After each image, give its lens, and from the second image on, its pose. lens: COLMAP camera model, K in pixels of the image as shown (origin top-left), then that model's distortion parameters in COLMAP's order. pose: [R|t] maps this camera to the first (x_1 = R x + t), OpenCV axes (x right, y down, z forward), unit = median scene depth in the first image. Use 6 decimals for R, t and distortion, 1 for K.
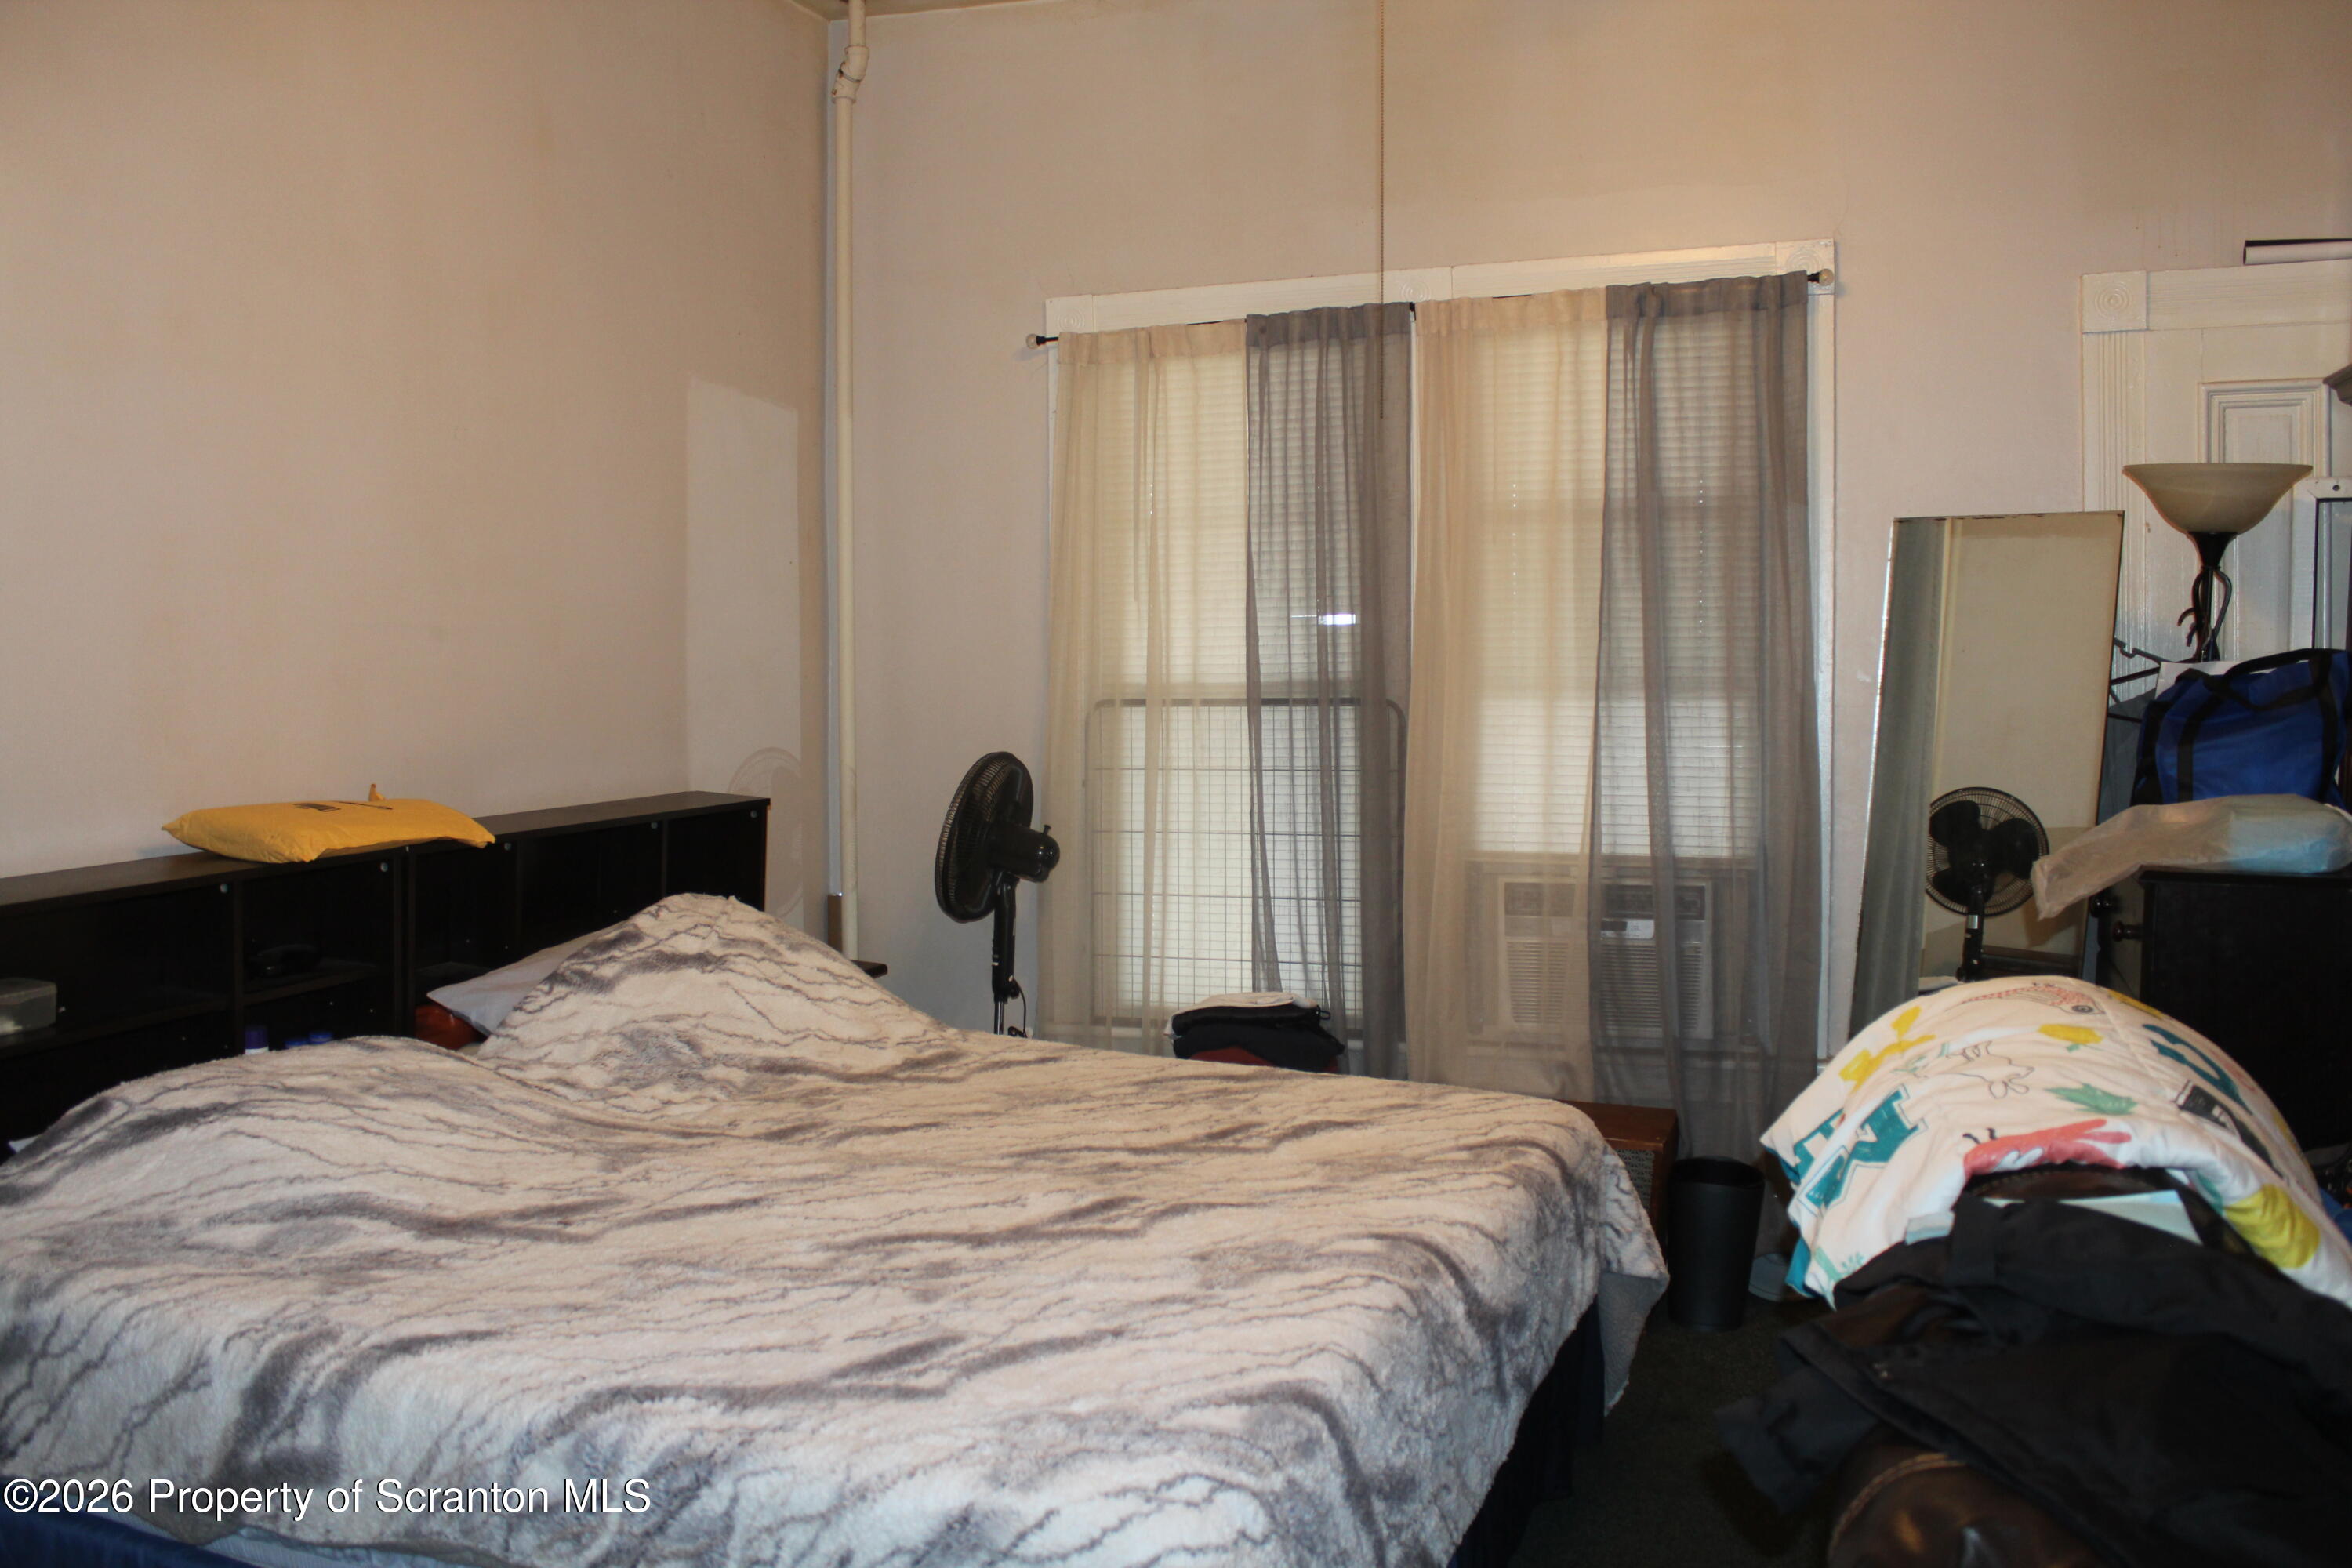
lens RADIAL K [[1948.4, 0, 1176.0], [0, 1948.4, 784.0], [0, 0, 1]] dist [-0.149471, 0.169790]
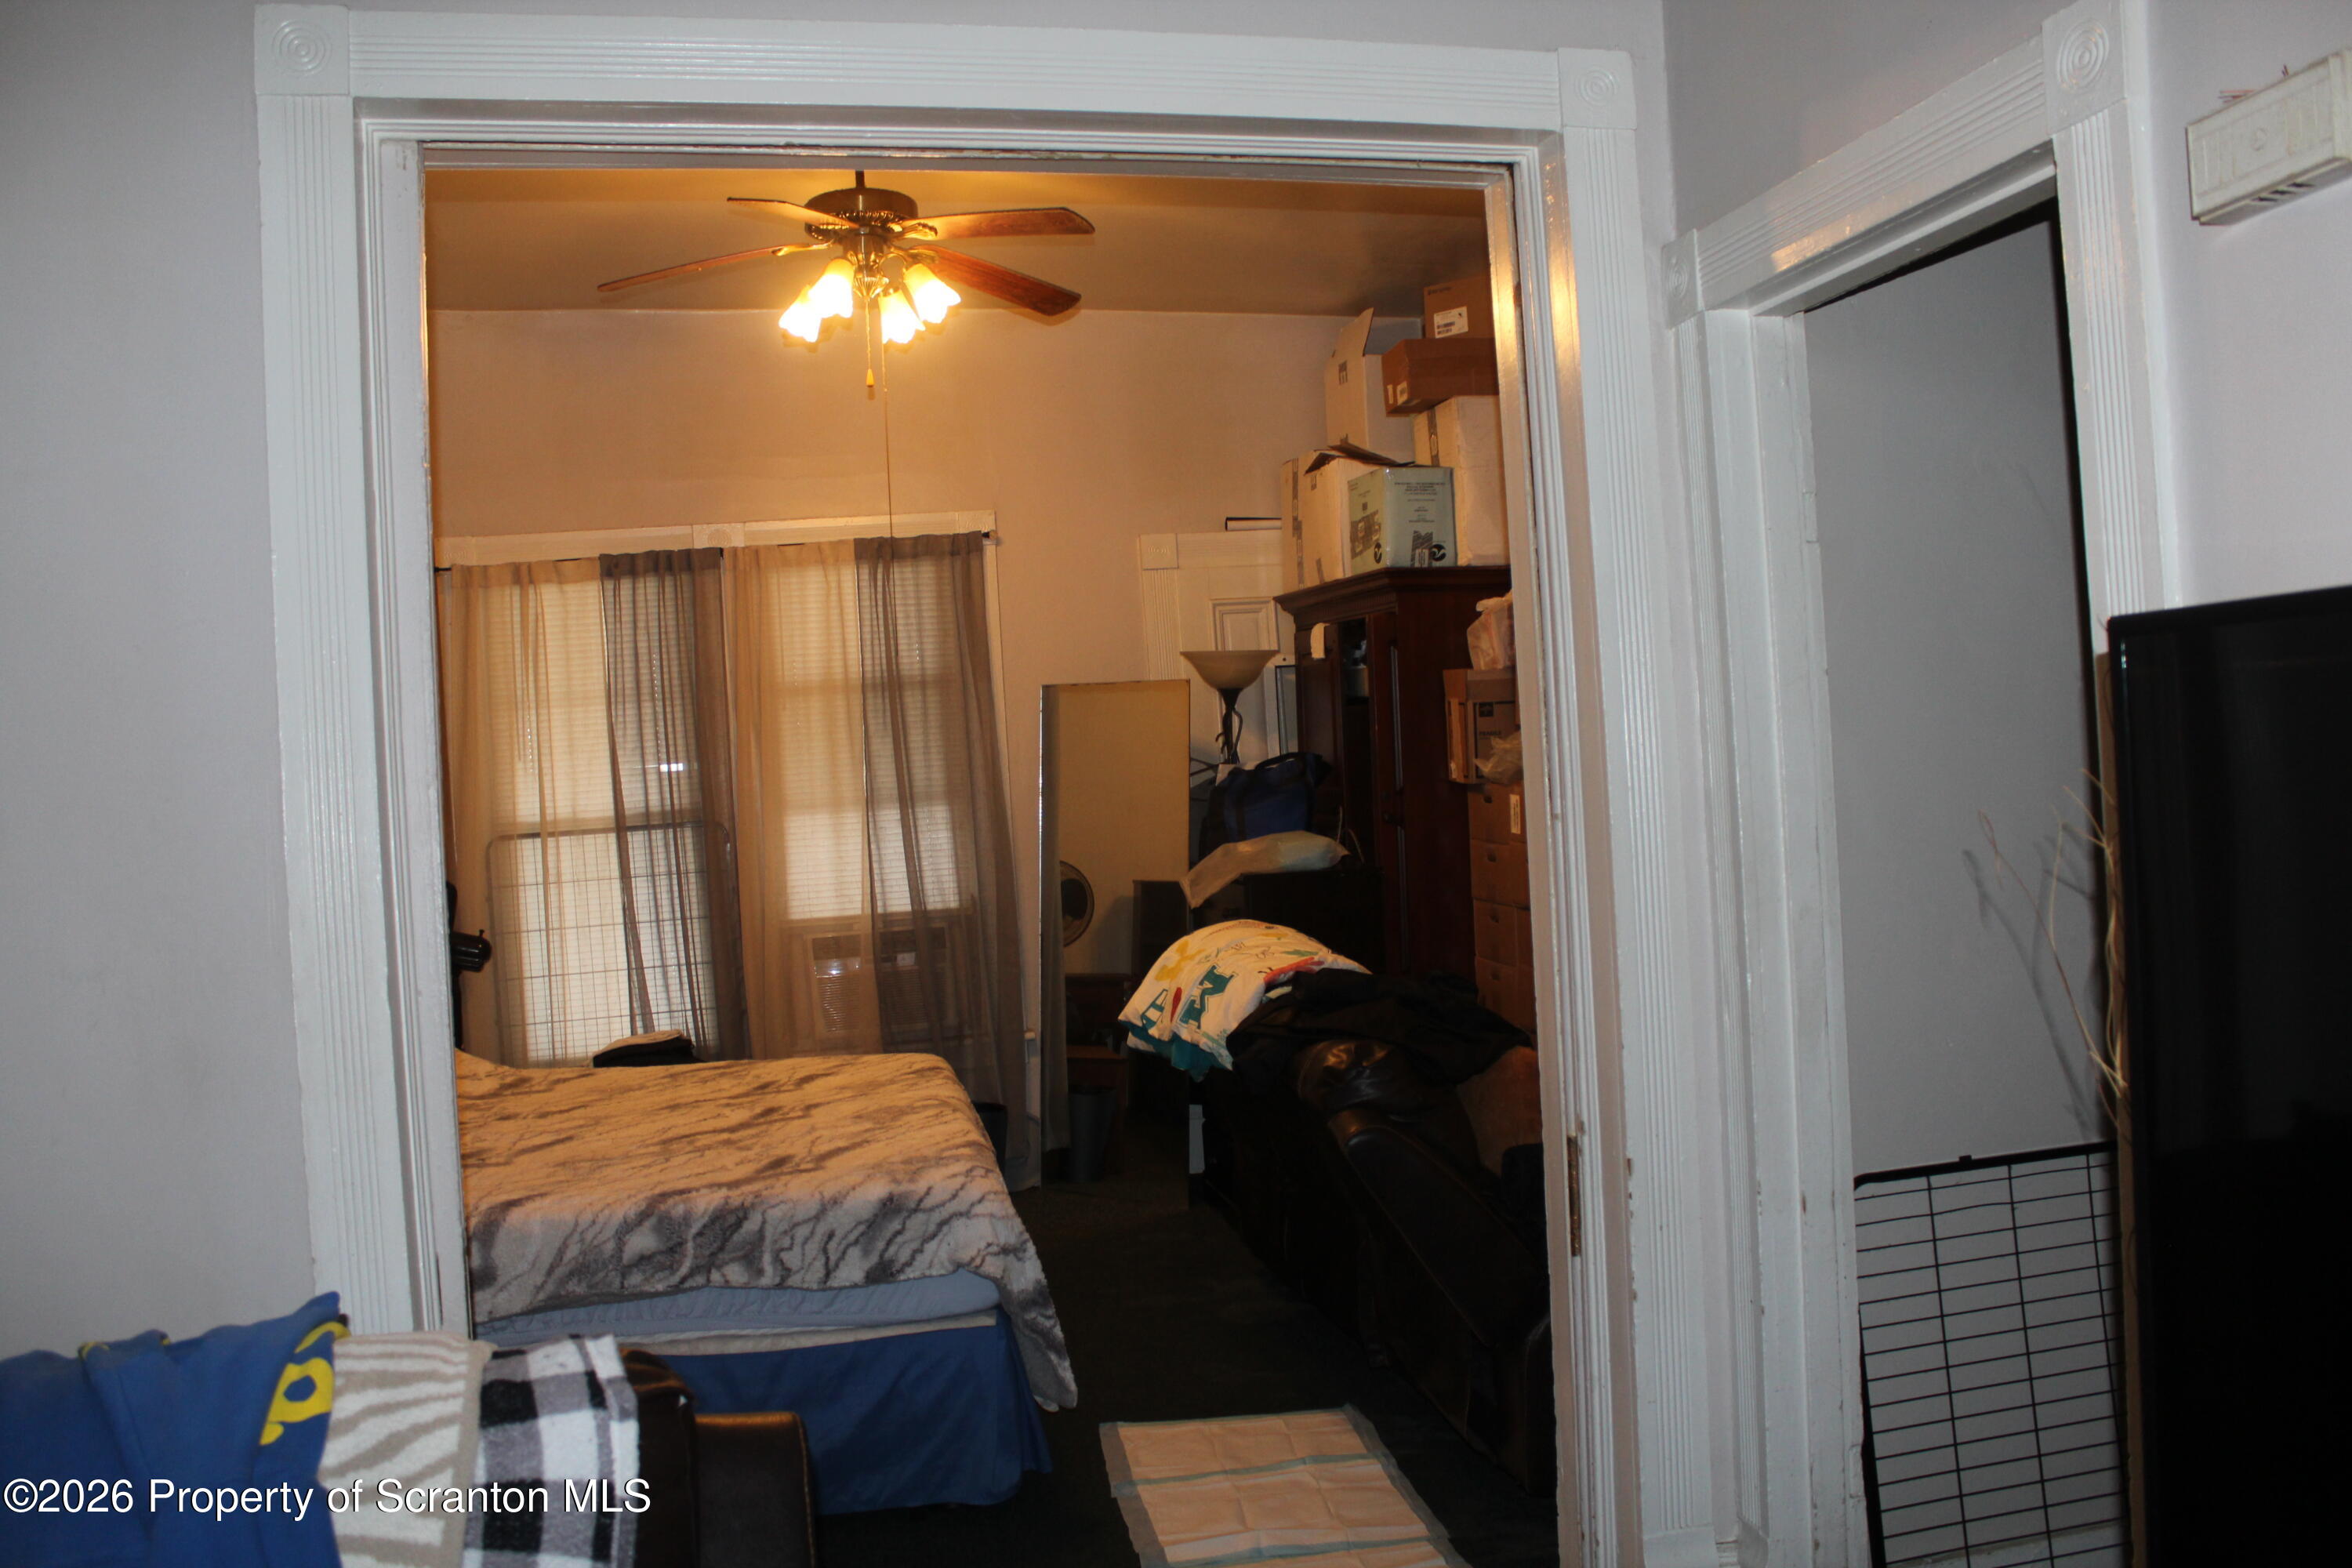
lens RADIAL K [[1948.4, 0, 1176.0], [0, 1948.4, 784.0], [0, 0, 1]] dist [-0.149471, 0.169790]
pose [[0.837778, -0.053132, 0.543420, -0.405162], [0.090242, 0.995041, -0.041836, 0.021074], [-0.538502, 0.084088, 0.838418, -0.404340]]
